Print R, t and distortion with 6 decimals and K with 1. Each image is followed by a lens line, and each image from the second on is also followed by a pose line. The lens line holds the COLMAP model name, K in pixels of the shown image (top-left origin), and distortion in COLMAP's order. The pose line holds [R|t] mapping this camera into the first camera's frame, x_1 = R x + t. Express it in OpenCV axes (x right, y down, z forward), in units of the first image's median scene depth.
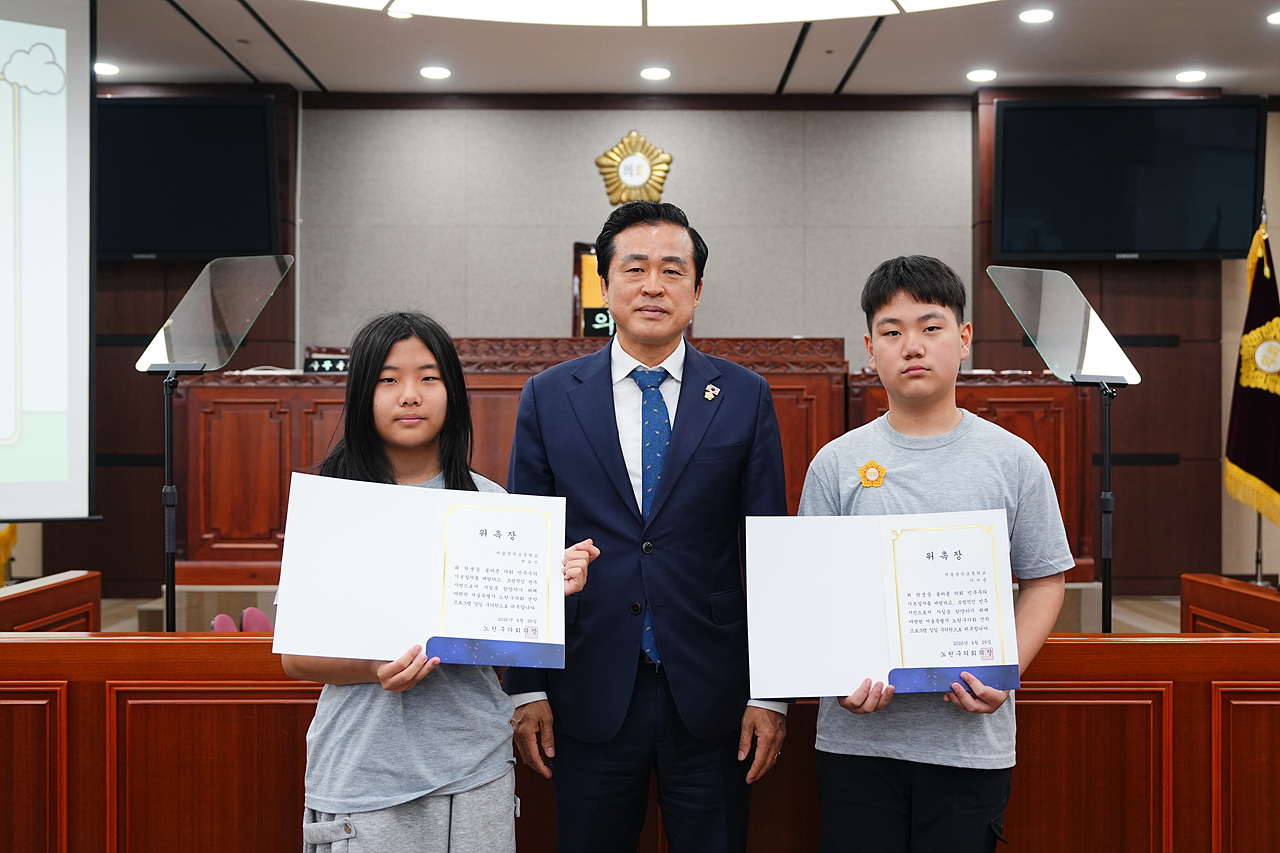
lens RADIAL K [[1305.3, 0, 664.3], [0, 1305.3, 430.3], [0, 0, 1]] dist [-0.021065, 0.014579]
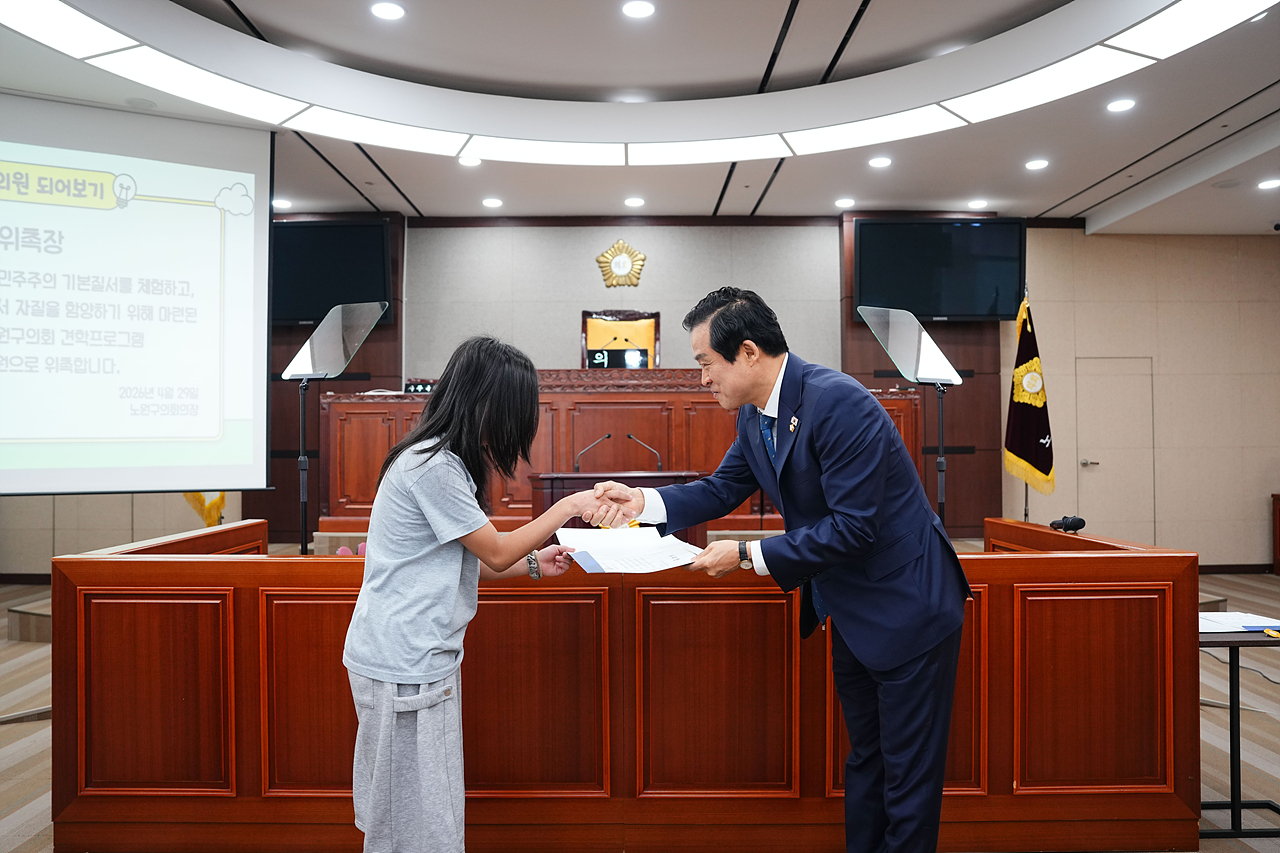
lens RADIAL K [[837.4, 0, 640.0], [0, 837.4, 426.5], [0, 0, 1]] dist [-0.106624, 0.076222]
pose [[0.999979, -0.005749, -0.002921, 0.001180], [0.005704, 0.999868, -0.015225, 0.008548], [0.003008, 0.015208, 0.999880, 0.023107]]
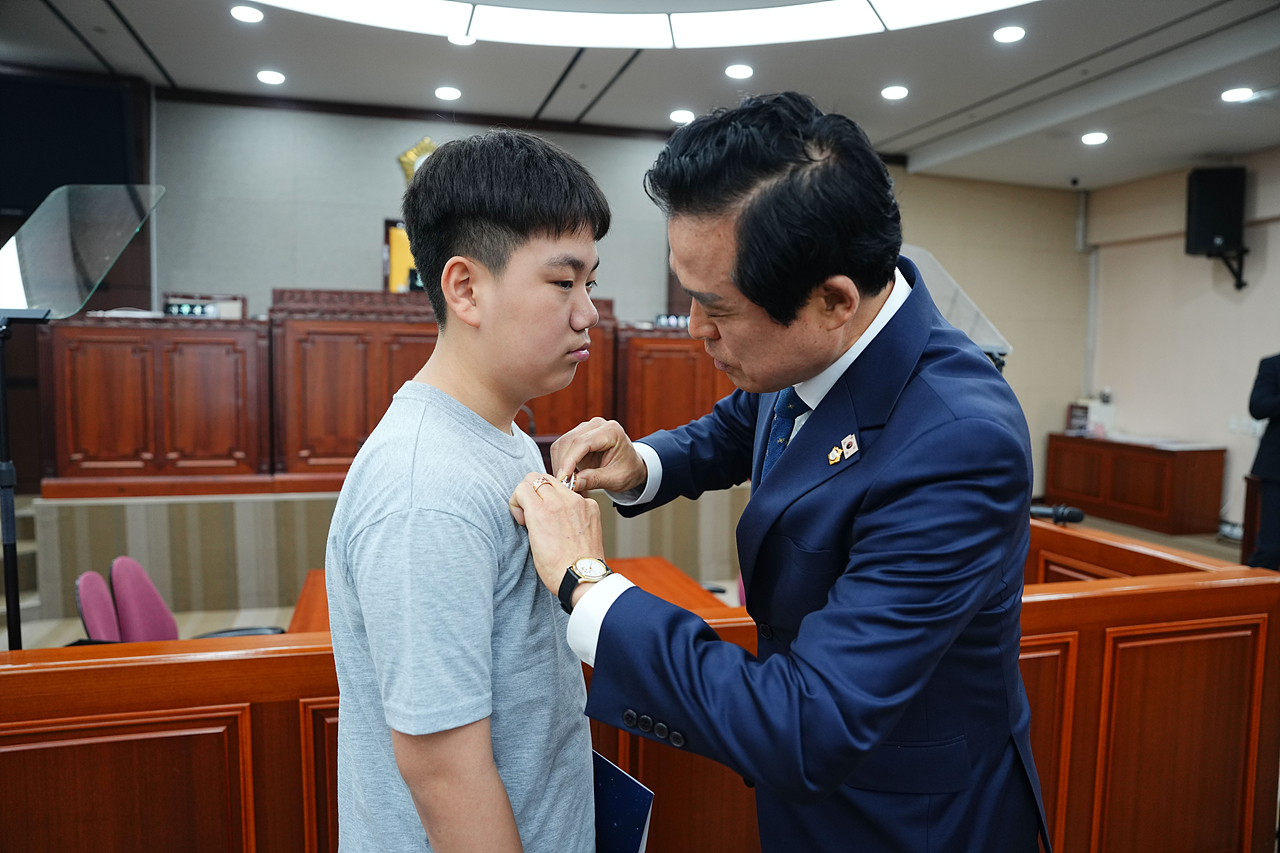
lens RADIAL K [[837.4, 0, 640.0], [0, 837.4, 426.5], [0, 0, 1]] dist [-0.106624, 0.076222]
pose [[0.964842, -0.004063, 0.262800, -0.044819], [-0.017639, 0.996625, 0.080169, -0.008576], [-0.262238, -0.081986, 0.961514, 0.142021]]
